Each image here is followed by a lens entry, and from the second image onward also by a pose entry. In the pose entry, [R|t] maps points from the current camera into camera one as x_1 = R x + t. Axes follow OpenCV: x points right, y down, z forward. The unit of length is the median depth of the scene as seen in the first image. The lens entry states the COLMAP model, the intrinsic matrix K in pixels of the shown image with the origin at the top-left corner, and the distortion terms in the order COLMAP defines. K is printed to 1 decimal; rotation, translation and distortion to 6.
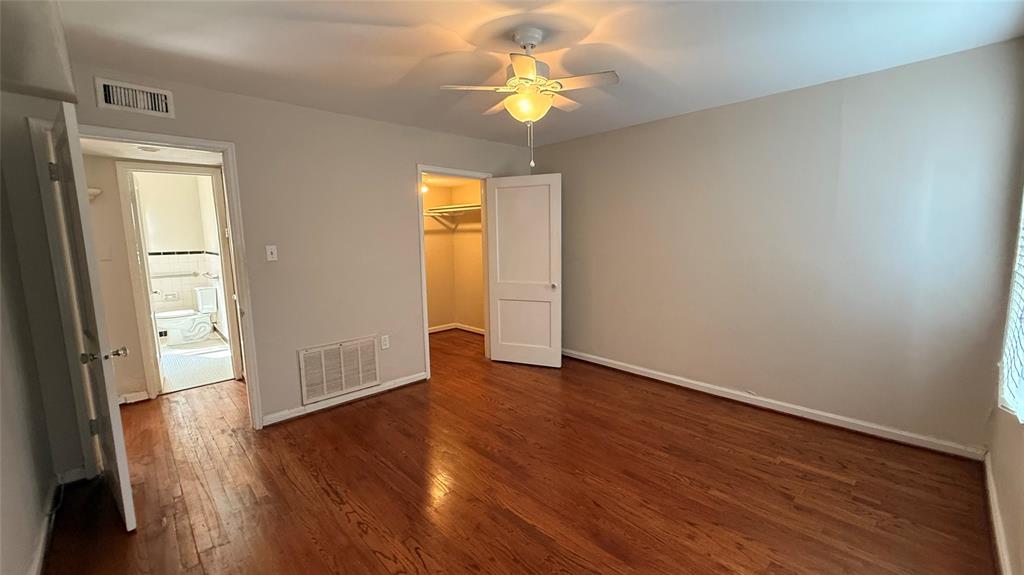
lens RADIAL K [[408.6, 0, 510.0], [0, 408.6, 287.9], [0, 0, 1]] dist [0.000795, 0.000579]
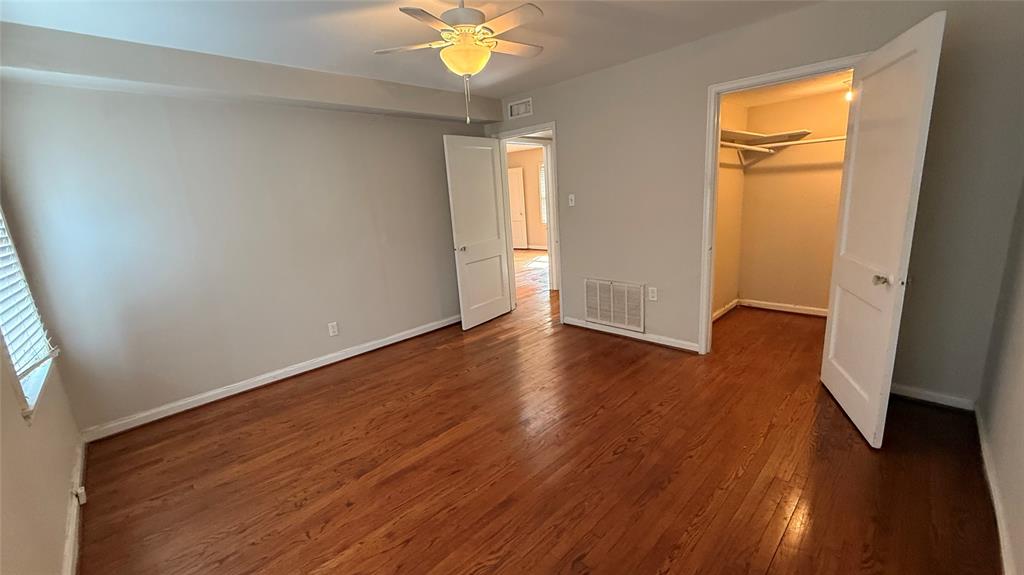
lens RADIAL K [[408.6, 0, 509.5], [0, 408.6, 287.6], [0, 0, 1]] dist [0.000795, 0.000579]
pose [[0.019560, 0.235190, -0.971753, 0.698380], [-0.068007, 0.970000, 0.233397, -0.095349], [0.997493, 0.061521, 0.034967, 0.693663]]
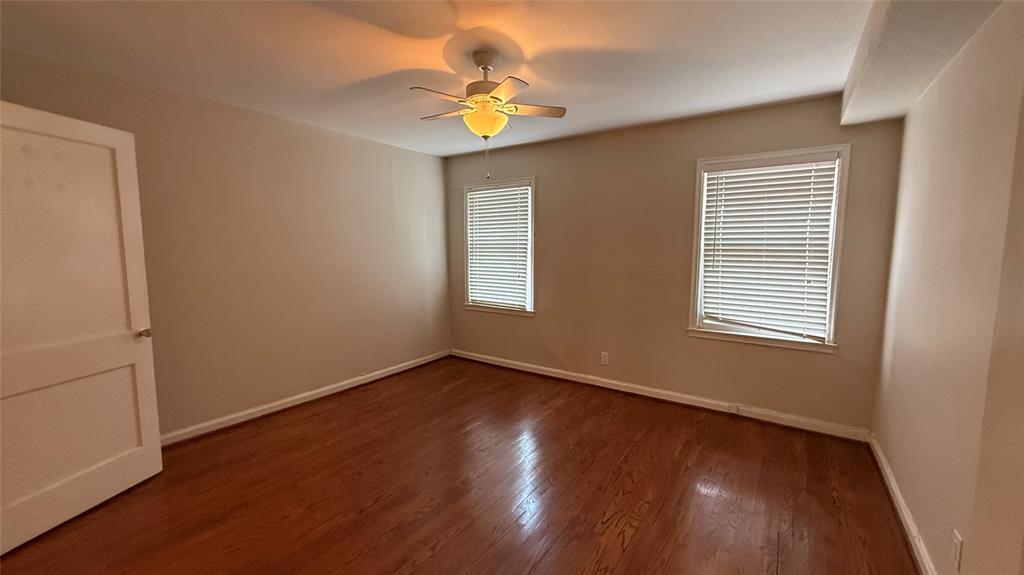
lens RADIAL K [[408.6, 0, 506.6], [0, 408.6, 290.2], [0, 0, 1]] dist [0.000795, 0.000579]
pose [[-0.192595, -0.092225, 0.976935, -0.669202], [0.132525, 0.984008, 0.119019, -0.080753], [-0.972288, 0.152391, -0.177293, 0.757617]]
